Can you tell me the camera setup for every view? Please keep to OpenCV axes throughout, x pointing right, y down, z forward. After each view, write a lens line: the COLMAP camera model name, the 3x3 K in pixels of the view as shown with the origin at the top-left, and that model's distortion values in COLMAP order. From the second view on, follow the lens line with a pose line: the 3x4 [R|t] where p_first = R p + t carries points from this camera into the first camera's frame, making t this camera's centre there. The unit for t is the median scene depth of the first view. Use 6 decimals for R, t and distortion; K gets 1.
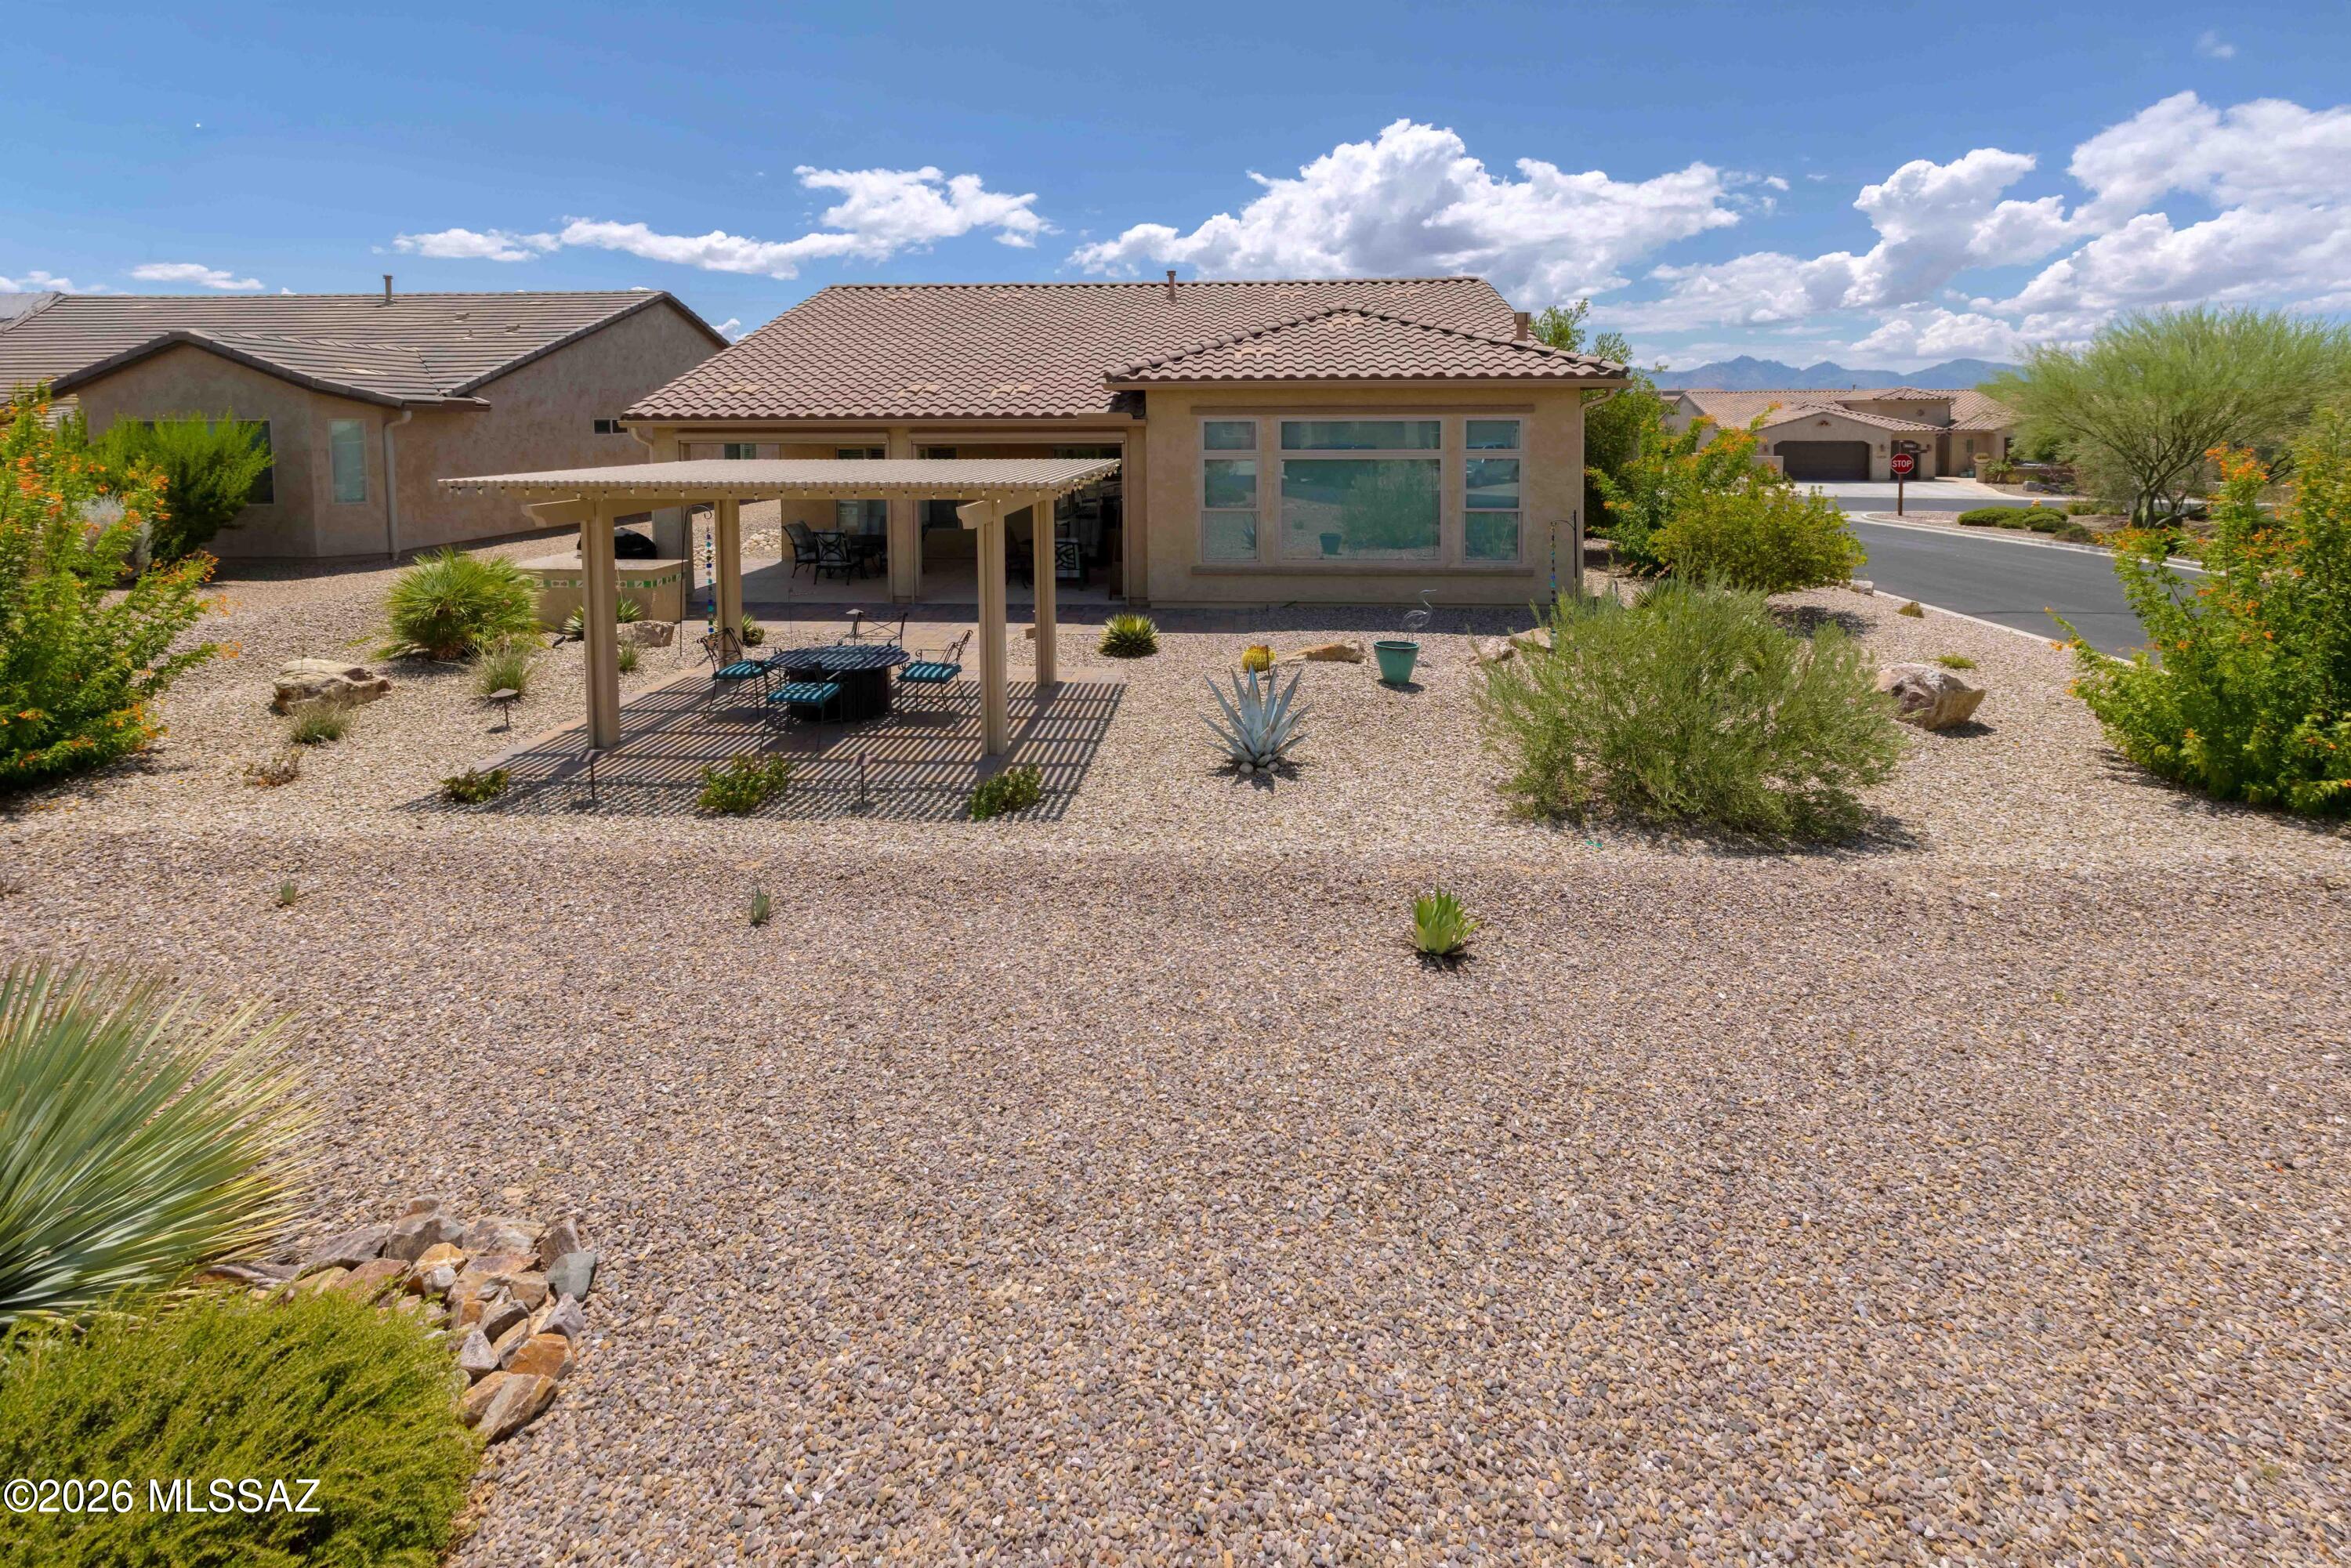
lens RADIAL K [[1050.3, 0, 1175.5], [0, 1050.3, 784.0], [0, 0, 1]] dist [-0.001315, -0.000780]
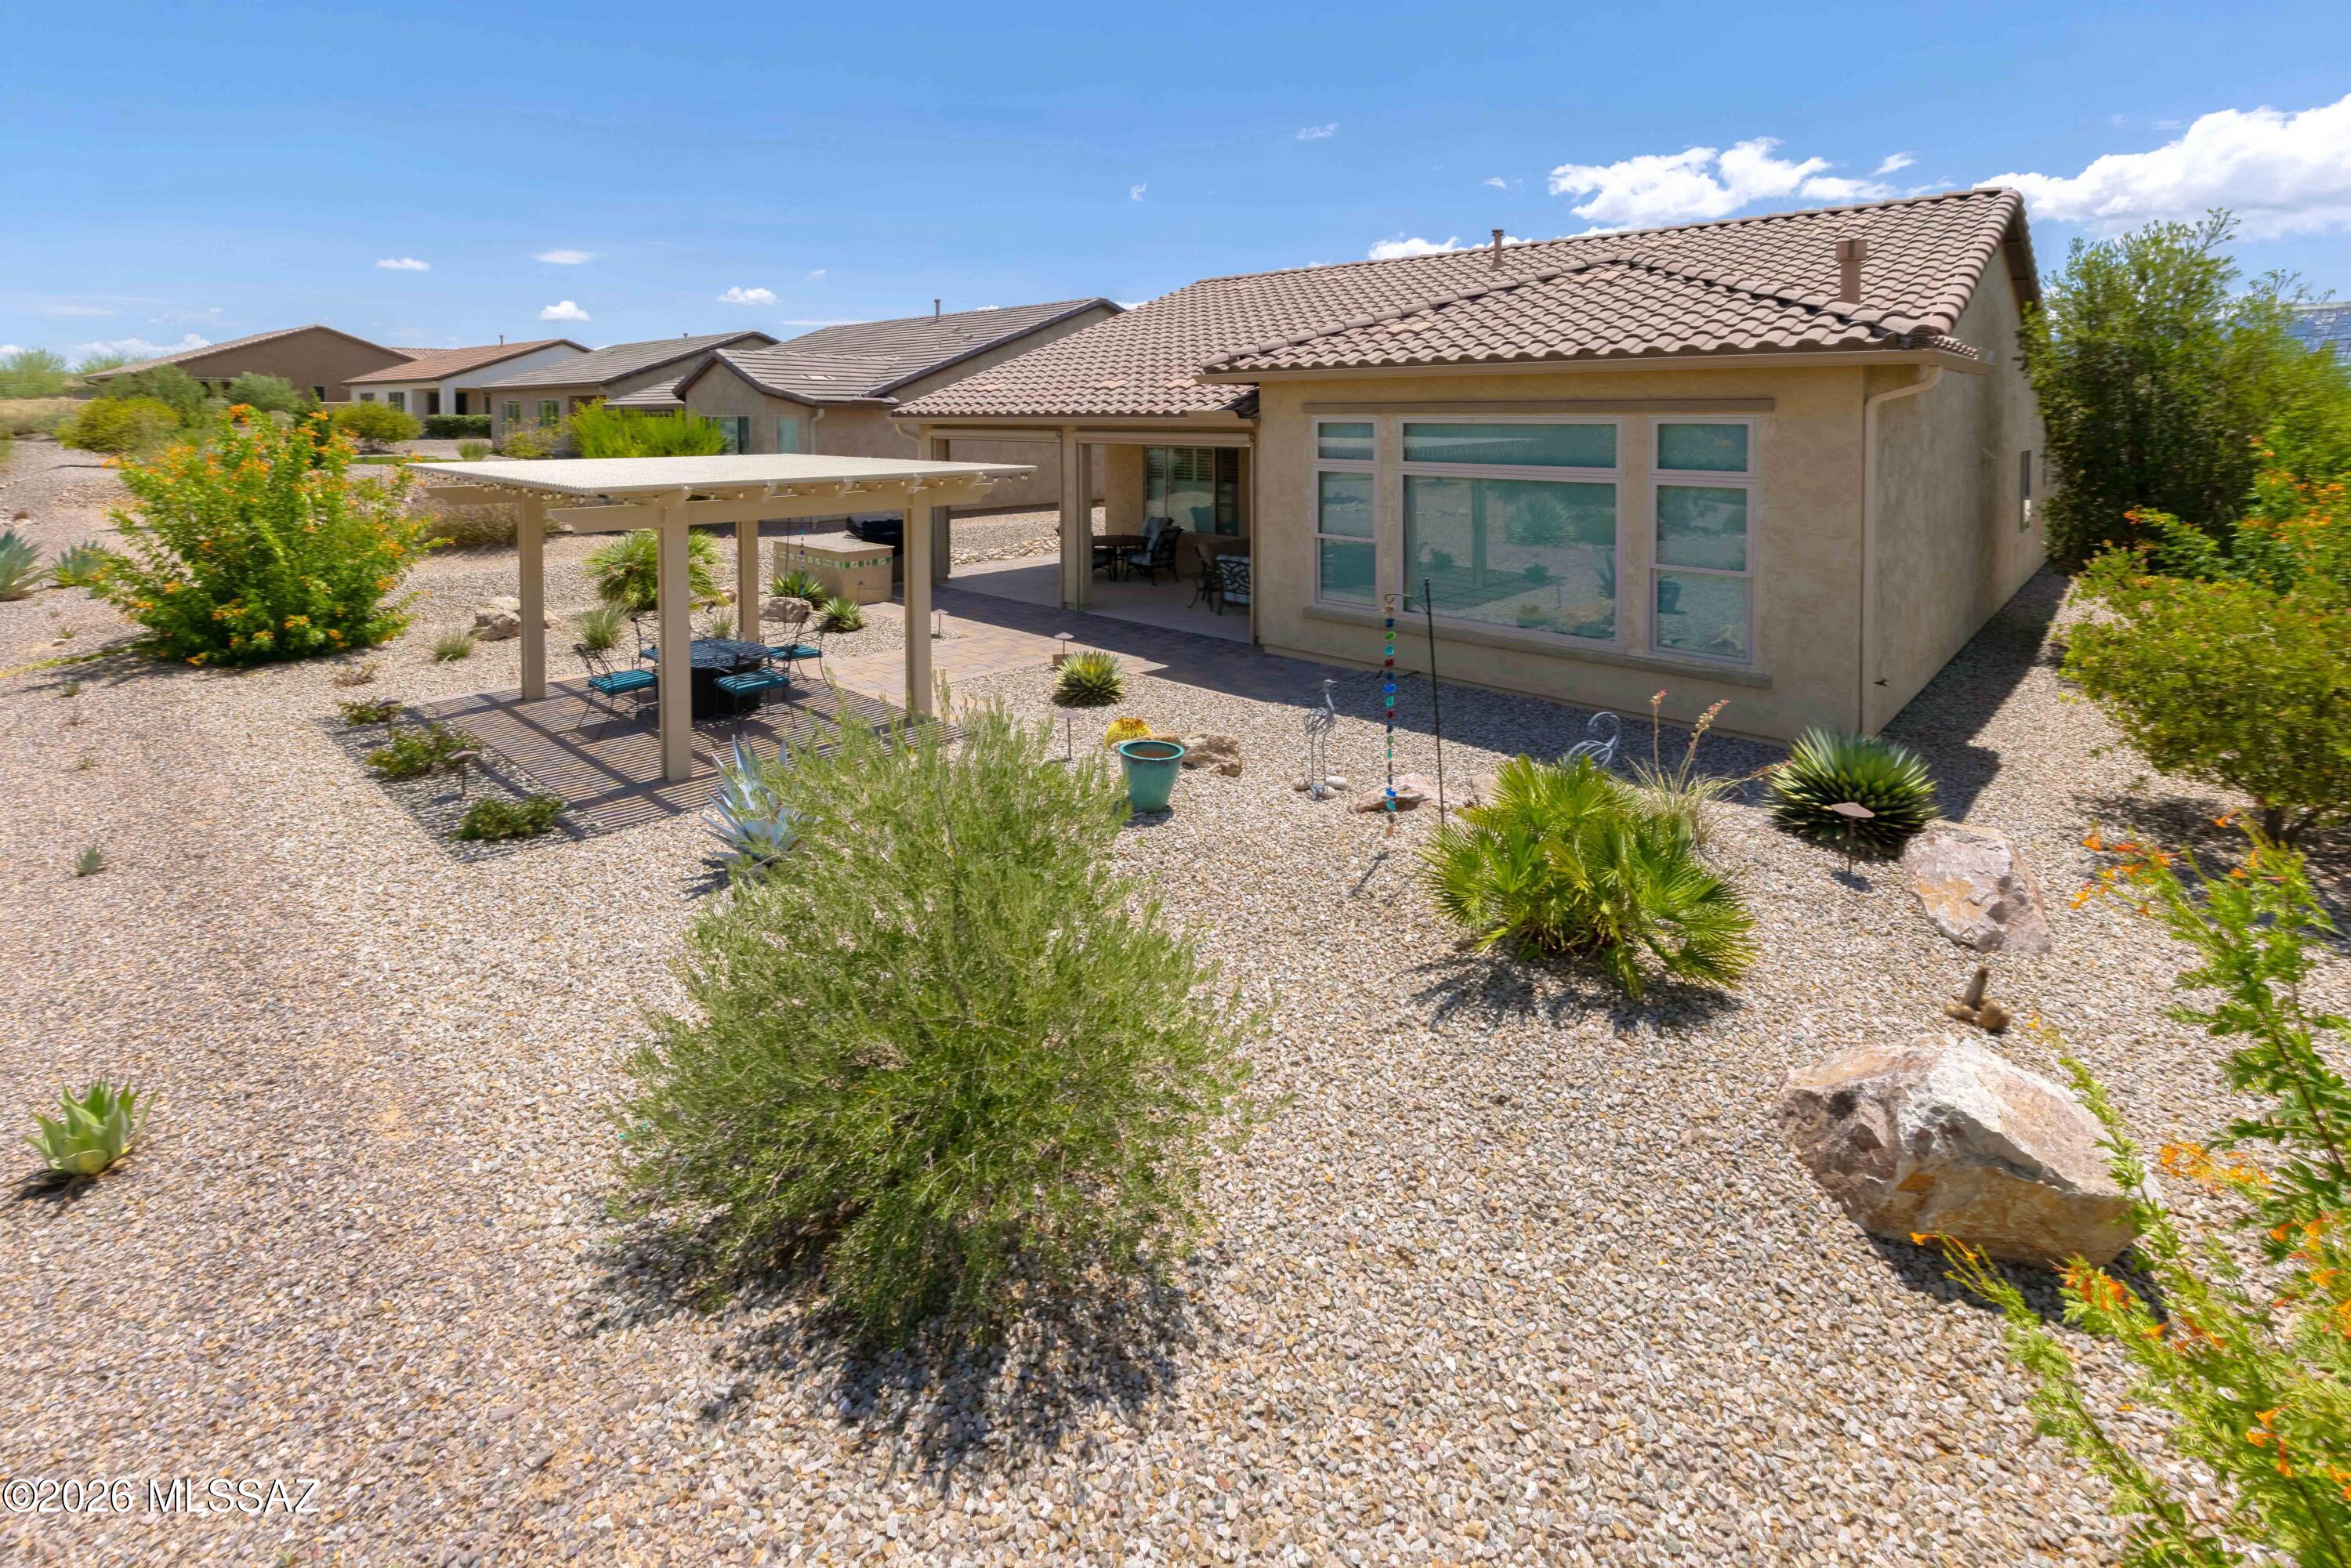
lens RADIAL K [[1050.3, 0, 1175.5], [0, 1050.3, 784.0], [0, 0, 1]] dist [-0.001315, -0.000780]
pose [[0.769513, 0.215528, -0.601163, 0.446079], [-0.218957, 0.973315, 0.068676, -0.112867], [0.599922, 0.078782, 0.796170, 0.332645]]
